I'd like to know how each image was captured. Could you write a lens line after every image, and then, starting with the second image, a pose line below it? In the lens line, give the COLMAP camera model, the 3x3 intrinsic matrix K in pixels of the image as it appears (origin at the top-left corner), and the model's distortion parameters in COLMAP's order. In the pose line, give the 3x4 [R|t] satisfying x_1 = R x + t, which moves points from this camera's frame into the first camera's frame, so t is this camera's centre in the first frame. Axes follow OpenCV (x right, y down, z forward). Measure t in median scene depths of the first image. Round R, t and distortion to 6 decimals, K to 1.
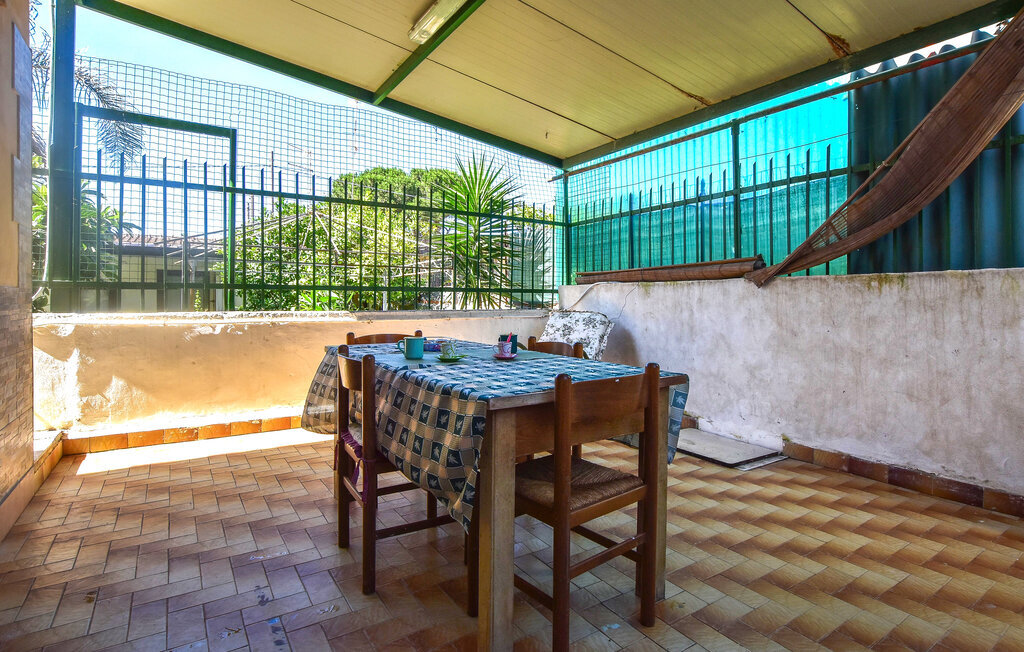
lens RADIAL K [[451.6, 0, 528.3], [0, 451.6, 304.2], [0, 0, 1]] dist [-0.003705, -0.000067]
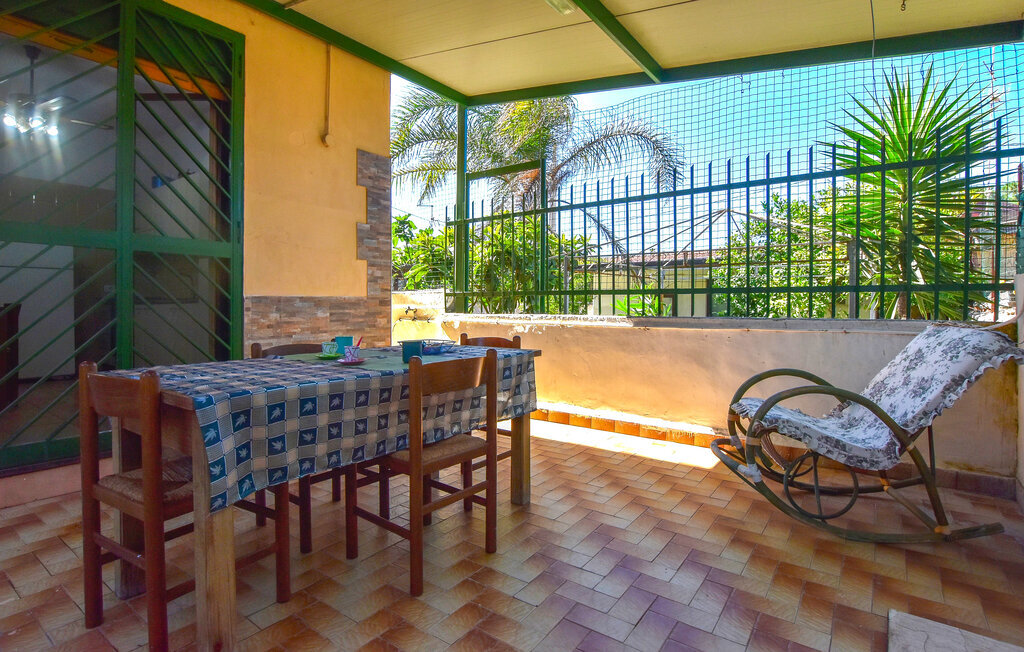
lens RADIAL K [[567.9, 0, 510.1], [0, 567.9, 306.8], [0, 0, 1]] dist [0.001045, 0.000076]
pose [[0.369871, 0.002050, -0.929081, 0.608030], [-0.008918, 0.999959, -0.001344, -0.000740], [0.929040, 0.008783, 0.369874, 0.333010]]
